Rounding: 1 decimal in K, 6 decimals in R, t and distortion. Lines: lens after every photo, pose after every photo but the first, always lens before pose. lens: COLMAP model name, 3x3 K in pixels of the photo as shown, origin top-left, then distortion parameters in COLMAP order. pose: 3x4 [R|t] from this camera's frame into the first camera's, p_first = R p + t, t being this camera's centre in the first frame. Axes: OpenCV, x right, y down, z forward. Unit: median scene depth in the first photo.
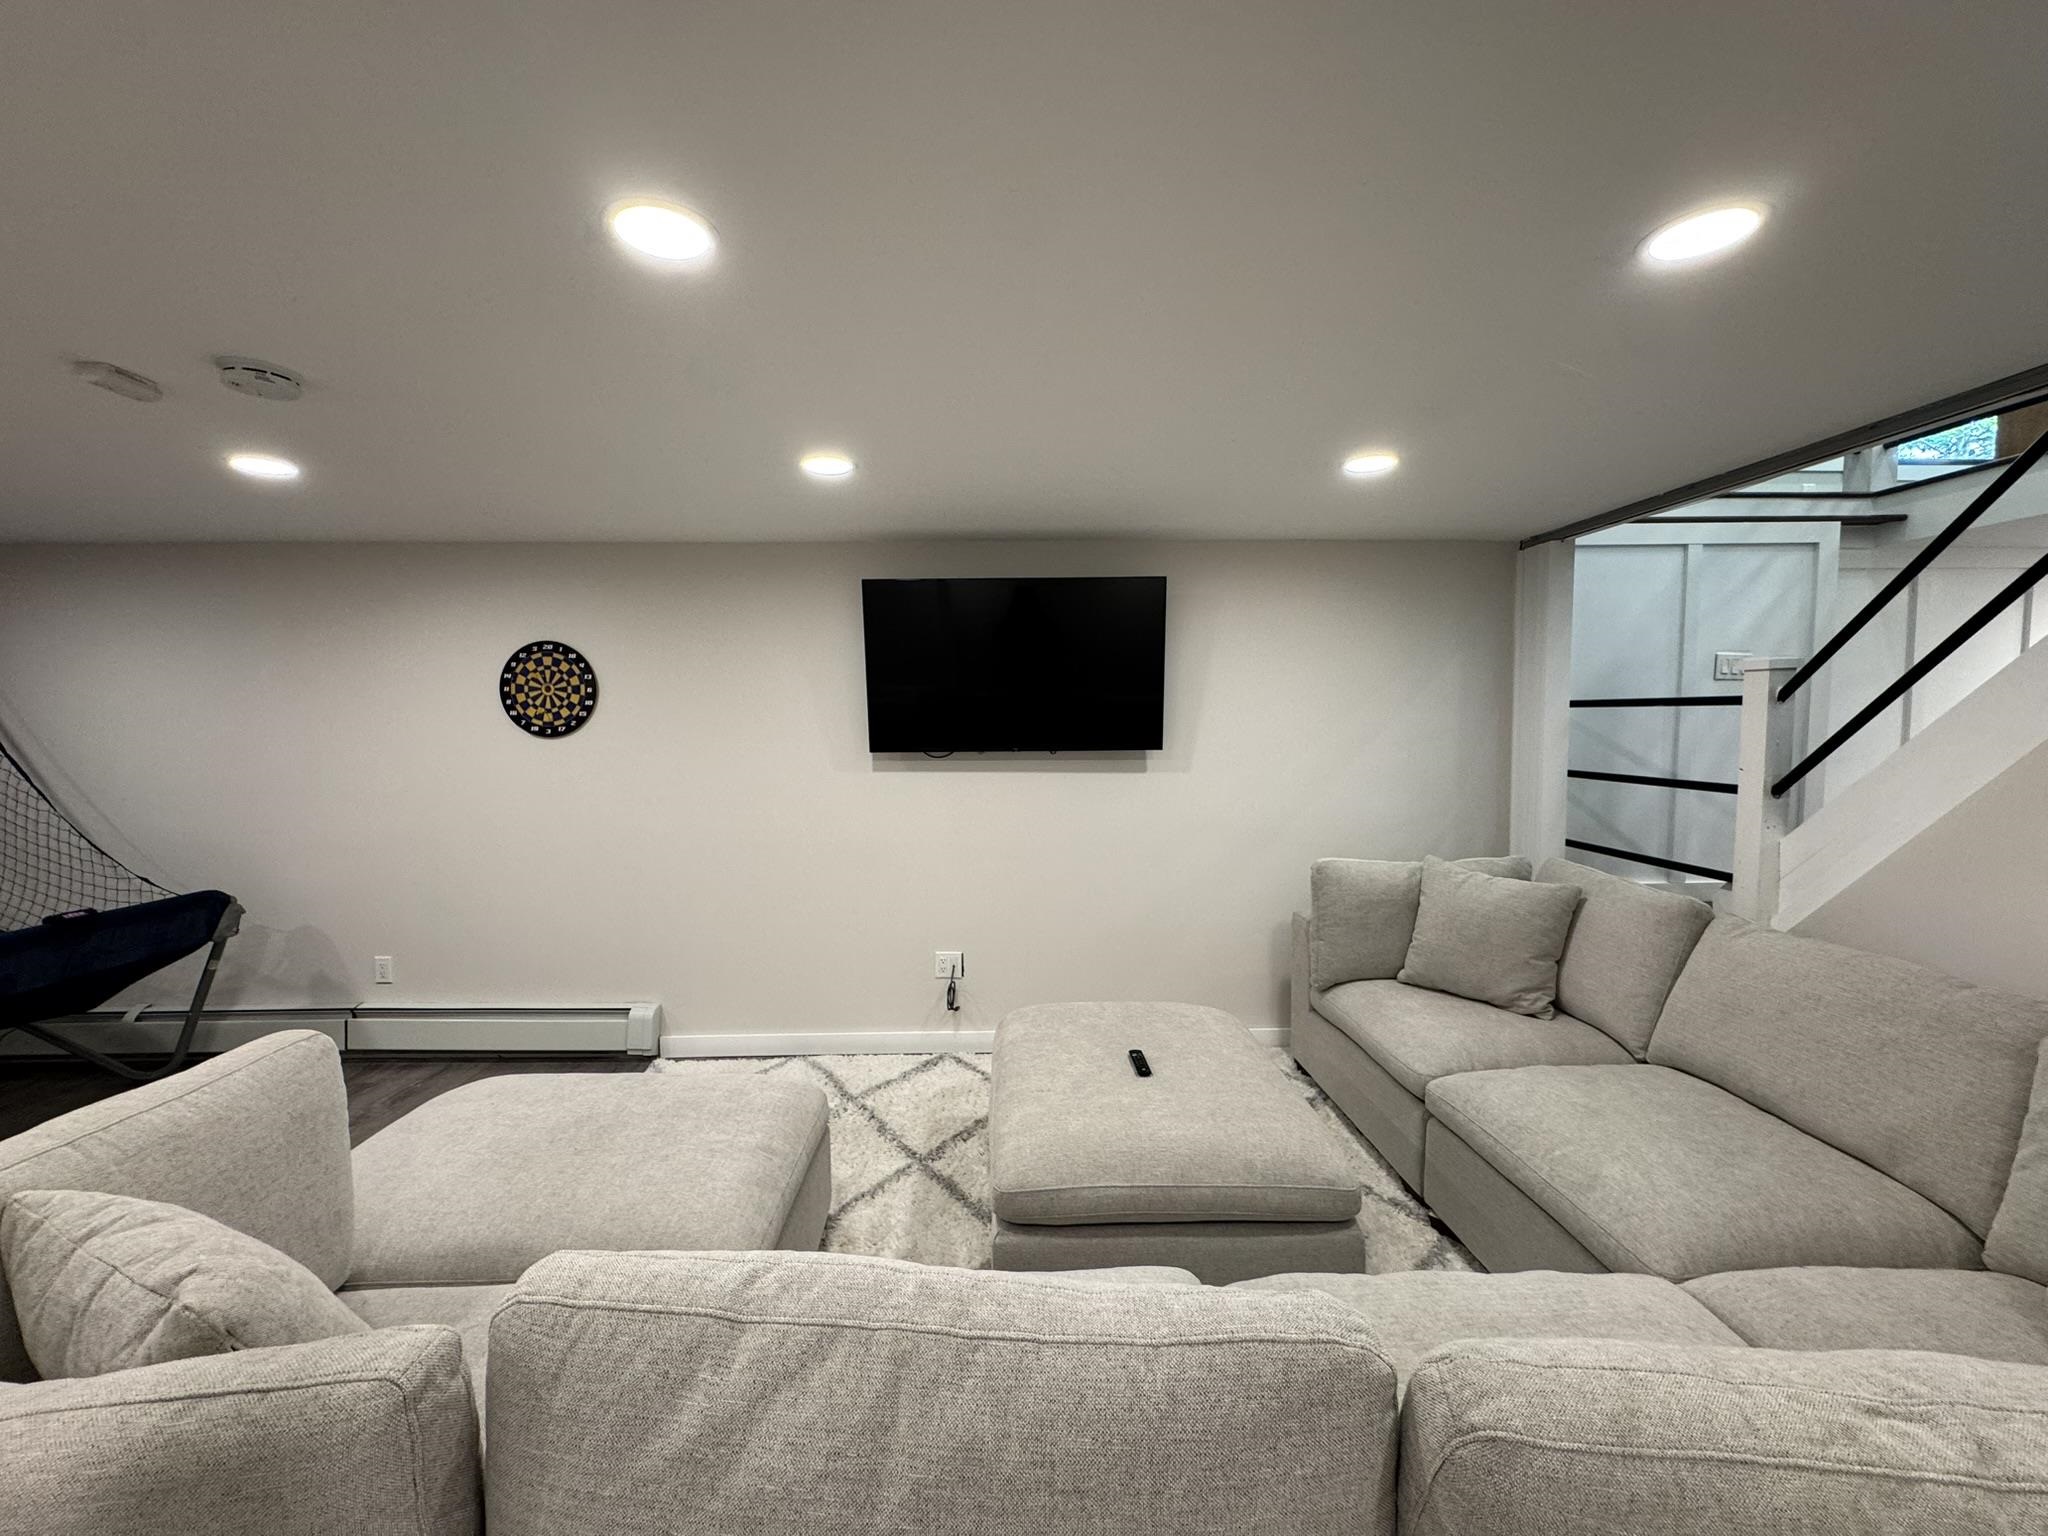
lens RADIAL K [[815.6, 0, 1020.8], [0, 815.6, 761.0], [0, 0, 1]] dist [-0.000323, -0.000287]
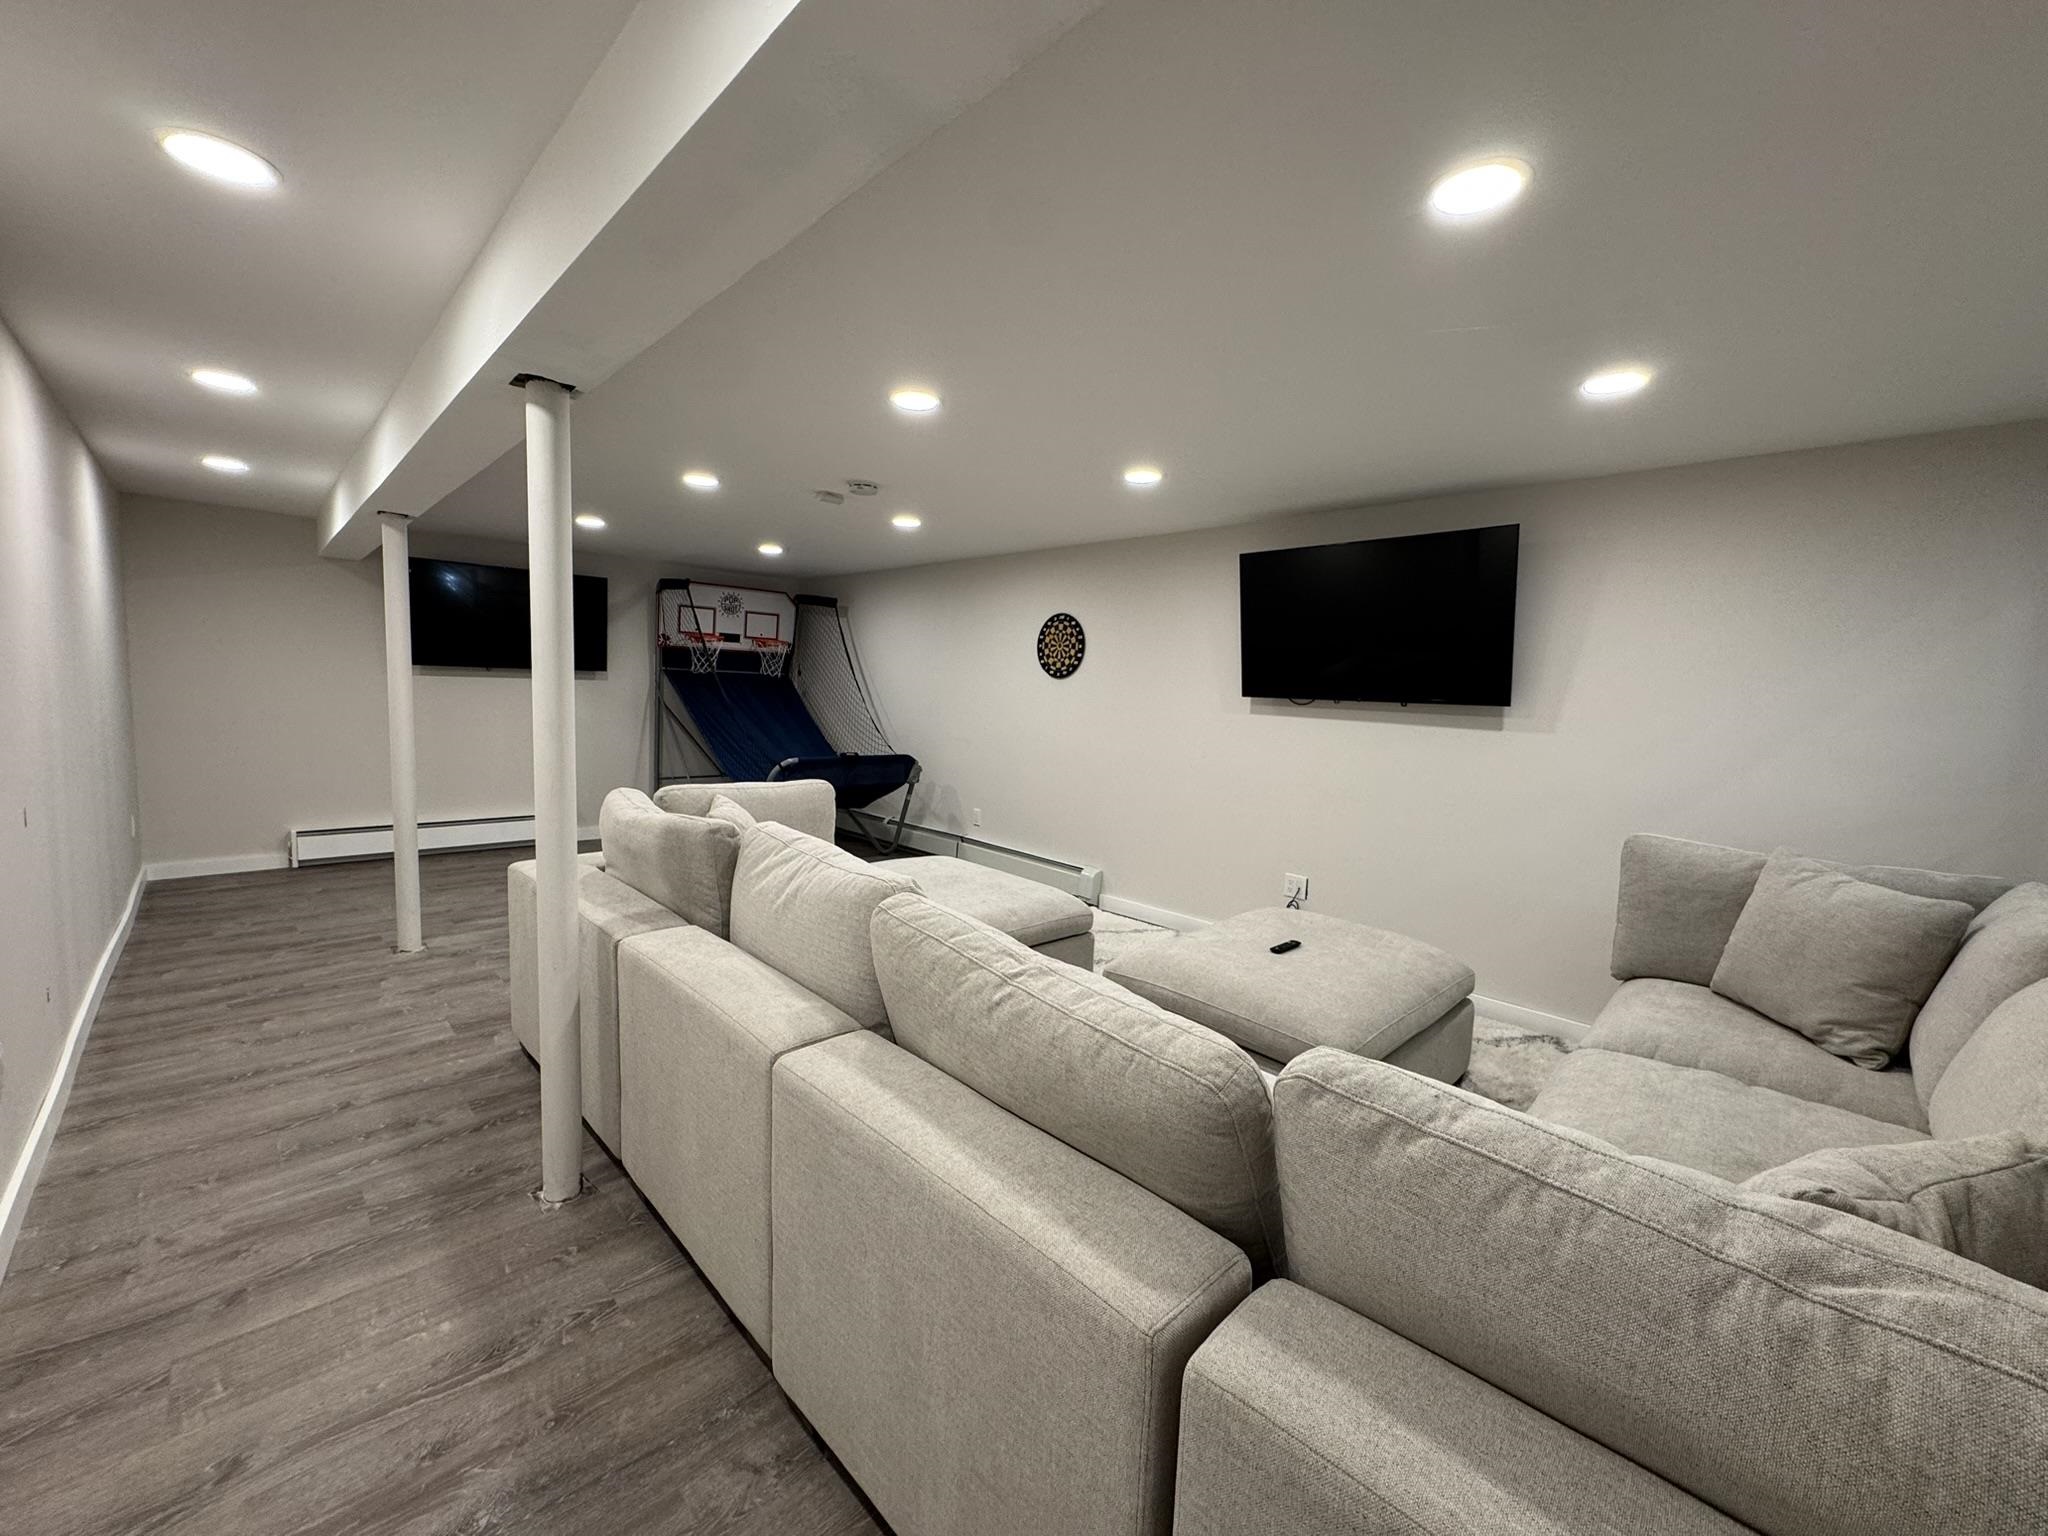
lens RADIAL K [[815.6, 0, 1020.8], [0, 815.6, 761.0], [0, 0, 1]] dist [-0.000323, -0.000287]
pose [[0.681206, 0.098596, -0.725422, 0.474435], [-0.082008, 0.994930, 0.058217, 0.040636], [0.727484, 0.019833, 0.685838, -0.070149]]
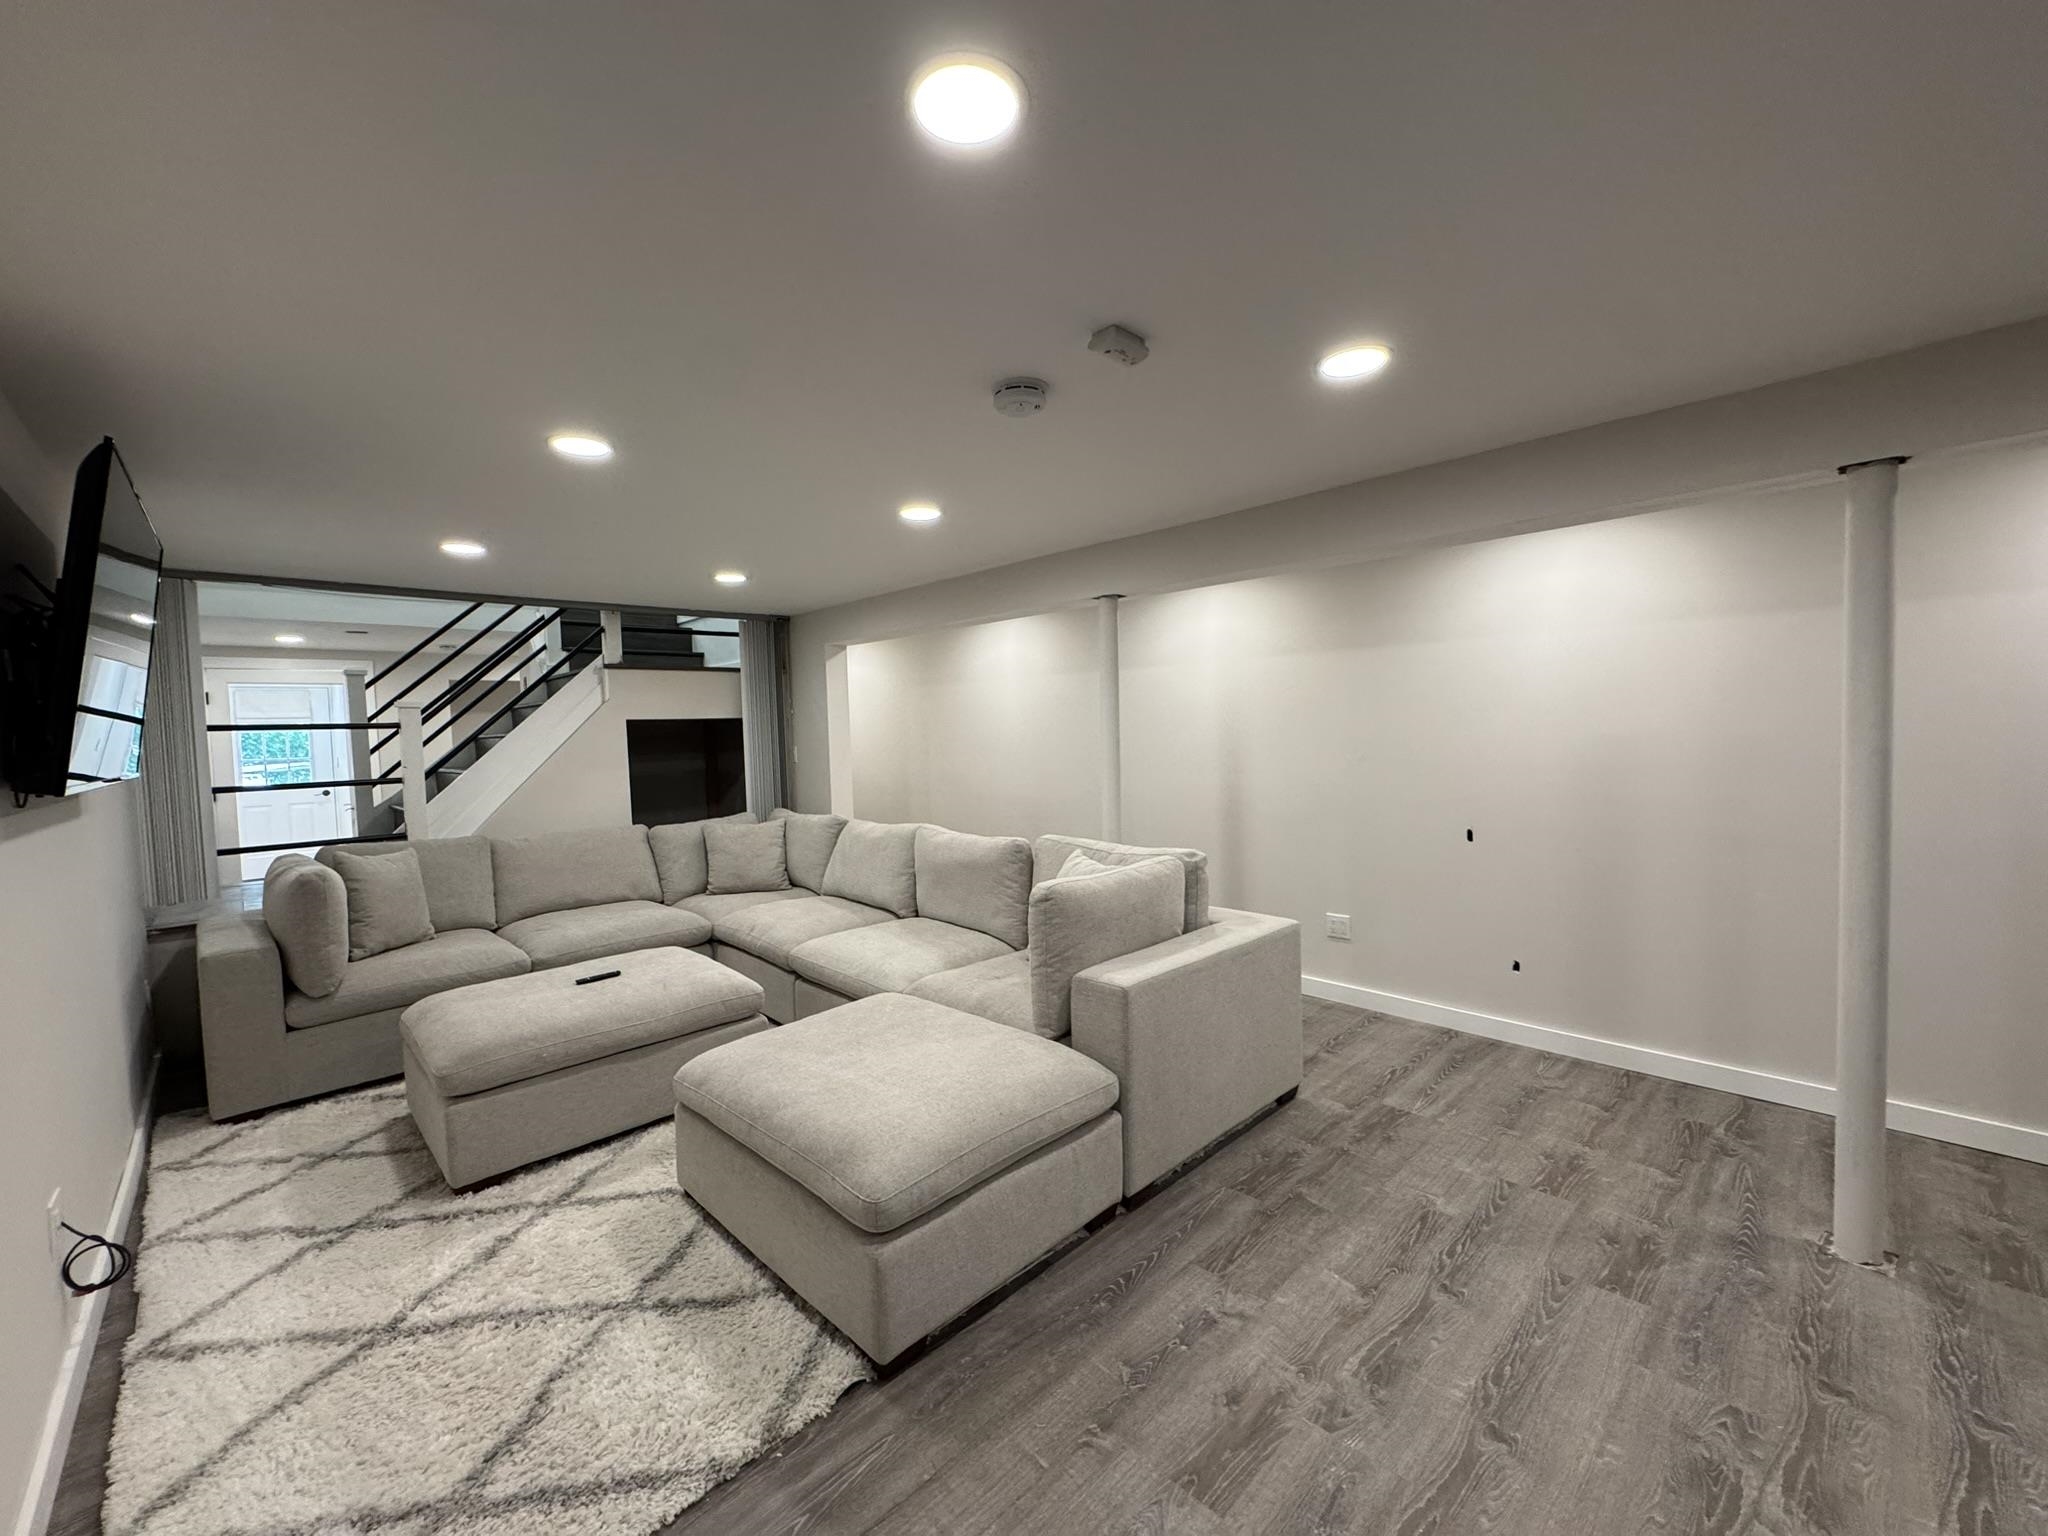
lens RADIAL K [[812.7, 0, 1027.8], [0, 812.7, 762.9], [0, 0, 1]] dist [-0.002019, -0.000720]
pose [[-0.684244, -0.003889, 0.729243, -0.875510], [0.068248, 0.995256, 0.069344, -0.017732], [-0.726053, 0.097217, -0.680732, 0.901825]]
